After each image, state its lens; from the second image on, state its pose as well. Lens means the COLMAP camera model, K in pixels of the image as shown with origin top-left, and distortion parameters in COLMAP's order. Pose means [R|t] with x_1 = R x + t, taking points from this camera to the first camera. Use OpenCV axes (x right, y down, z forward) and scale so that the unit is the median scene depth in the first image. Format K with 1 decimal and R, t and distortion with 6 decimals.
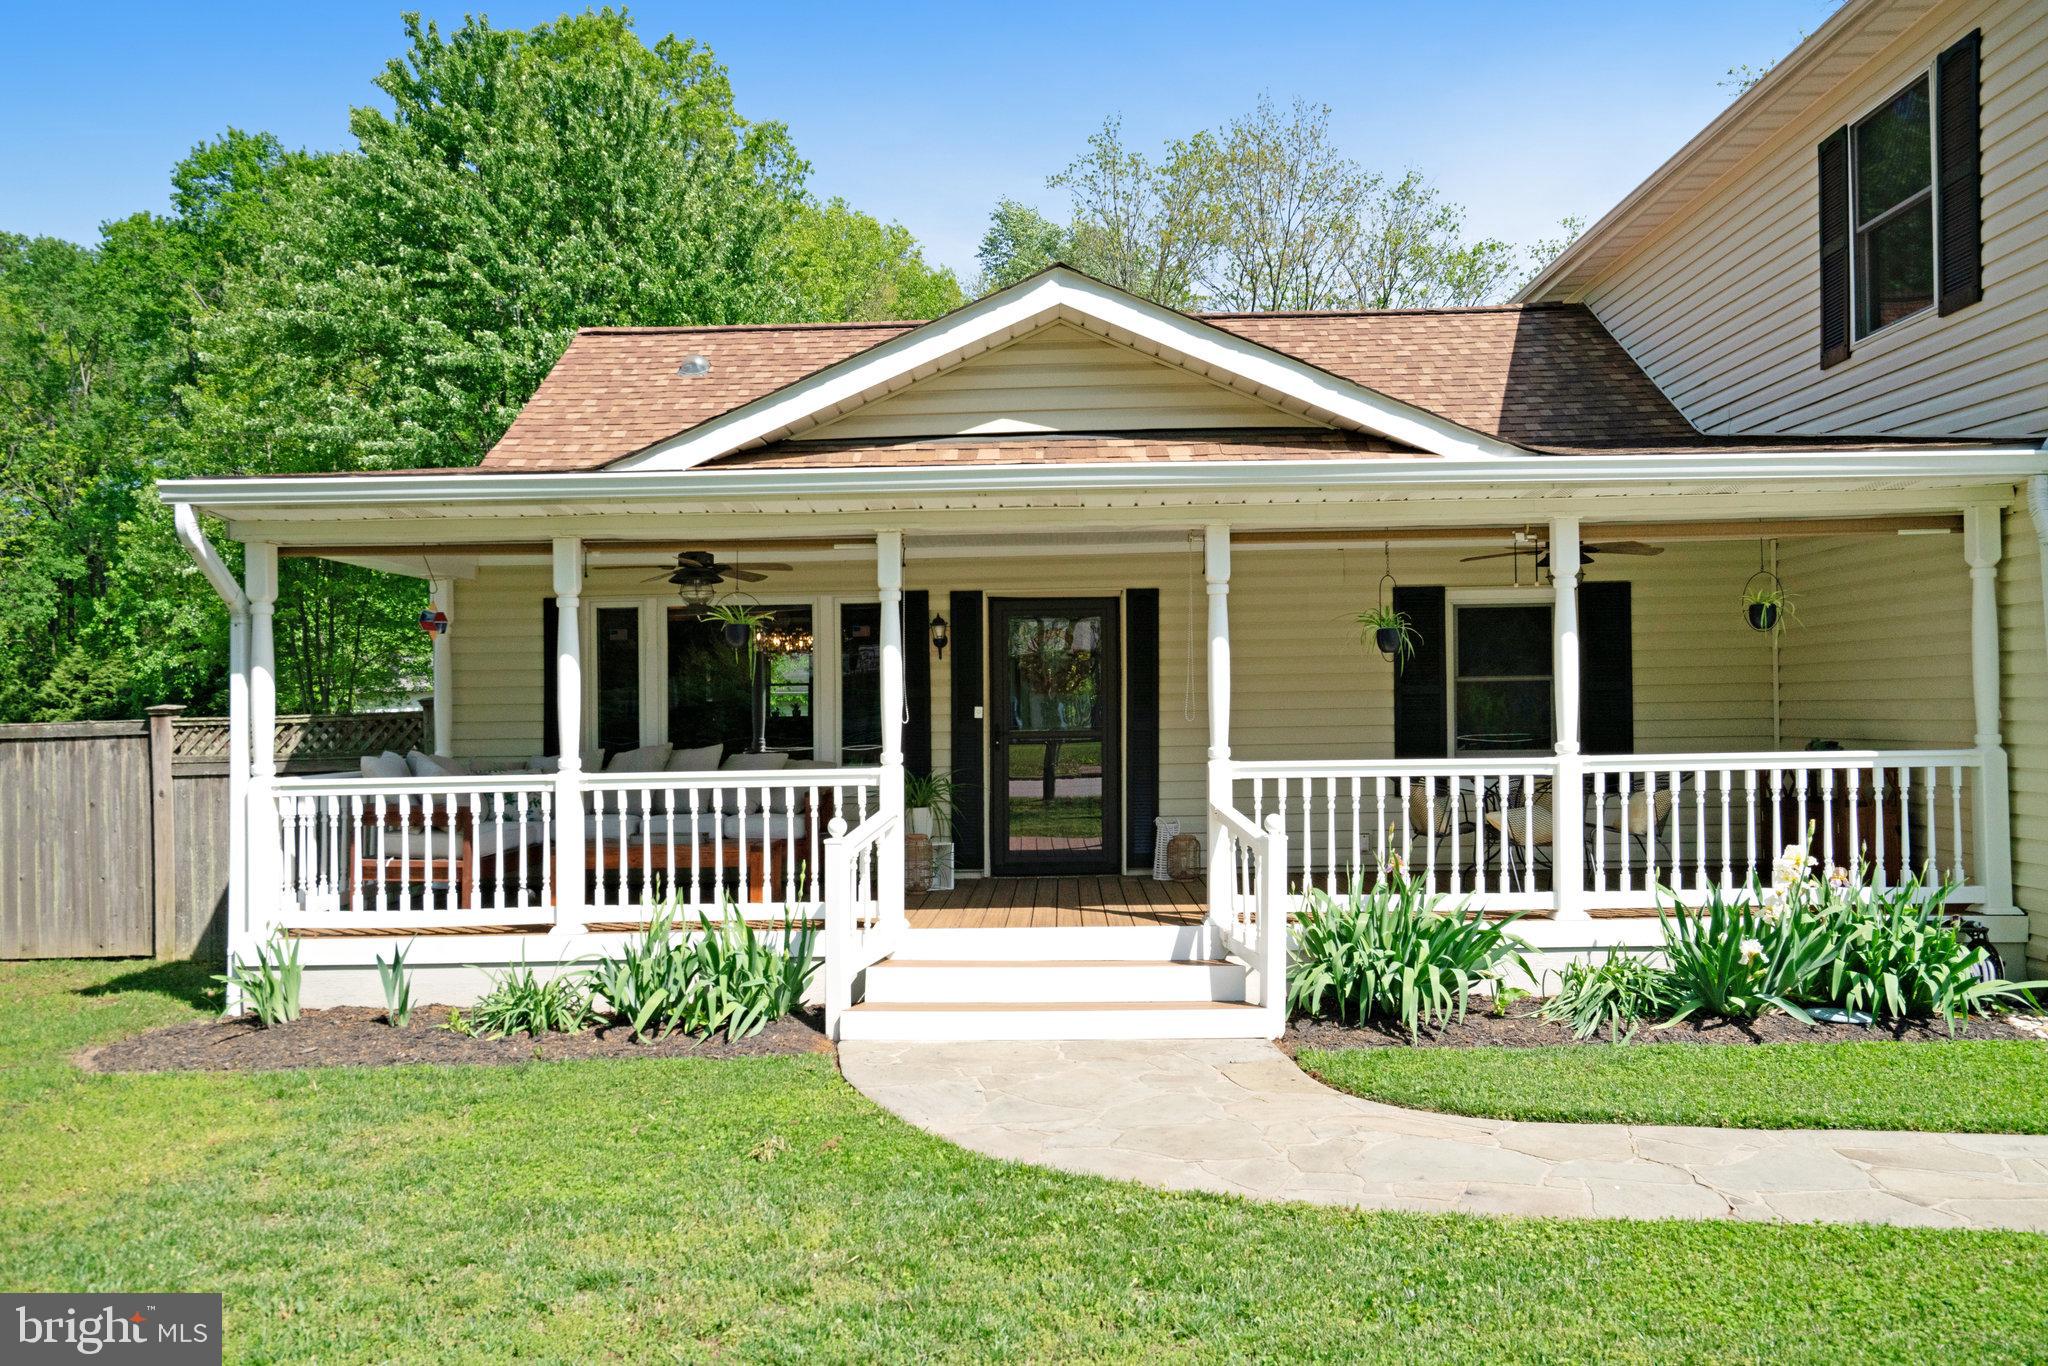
lens RADIAL K [[1569.1, 0, 1017.4], [0, 1569.1, 690.1], [0, 0, 1]] dist [0.021929, 0.014019]
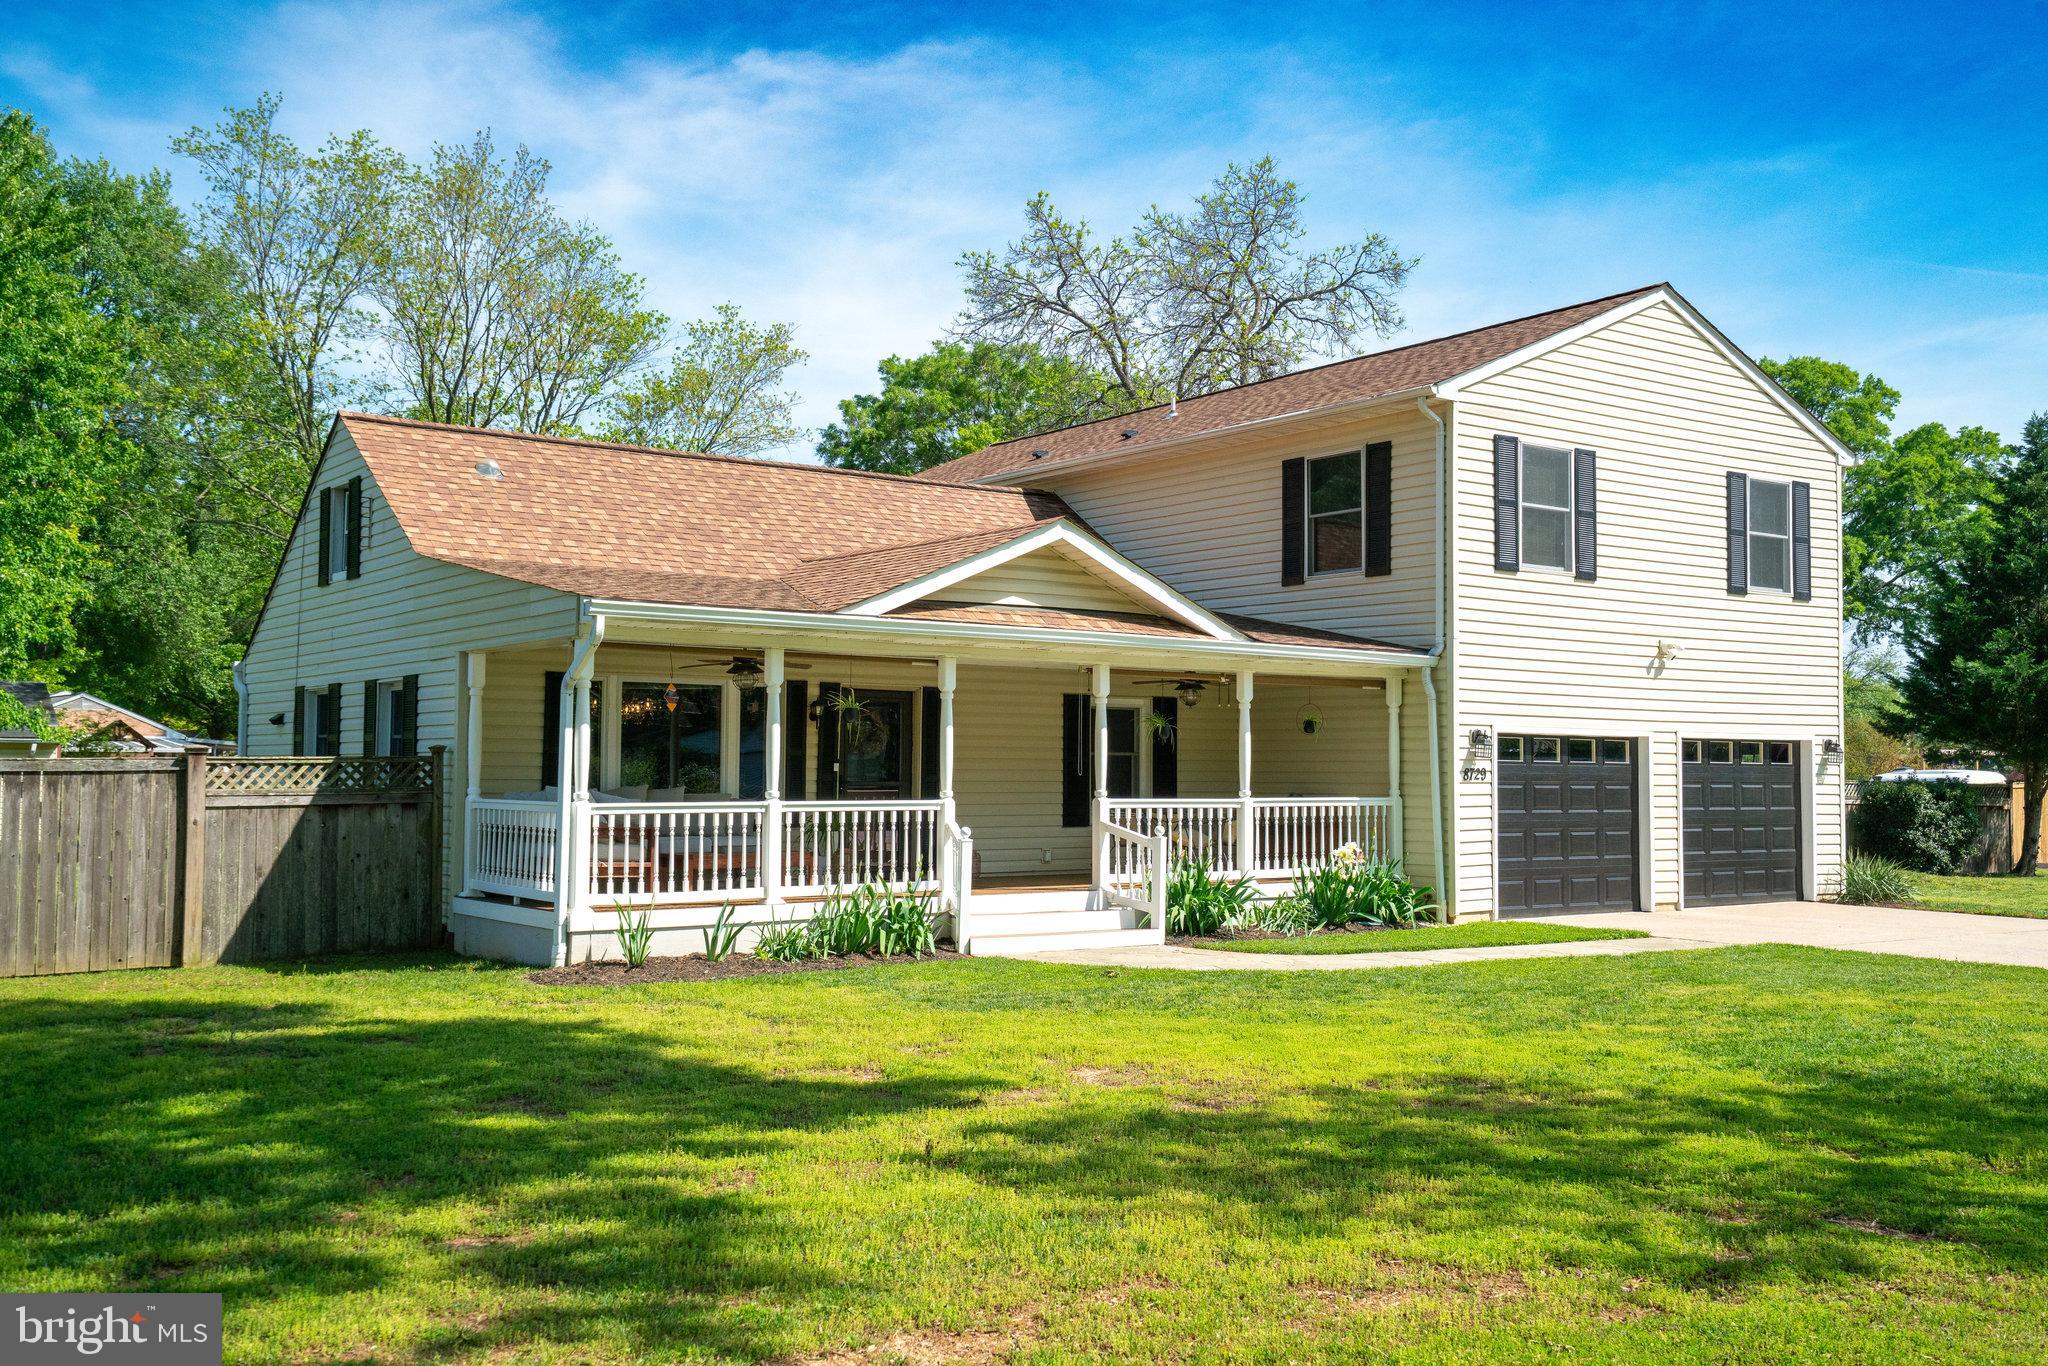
lens RADIAL K [[1956.9, 0, 1022.9], [0, 1956.9, 679.9], [0, 0, 1]] dist [0.068614, 0.000000]
pose [[0.791324, 0.049962, 0.609352, -1.274575], [-0.027872, 0.998567, -0.045679, 0.014982], [-0.610761, 0.019163, 0.791583, -0.685289]]
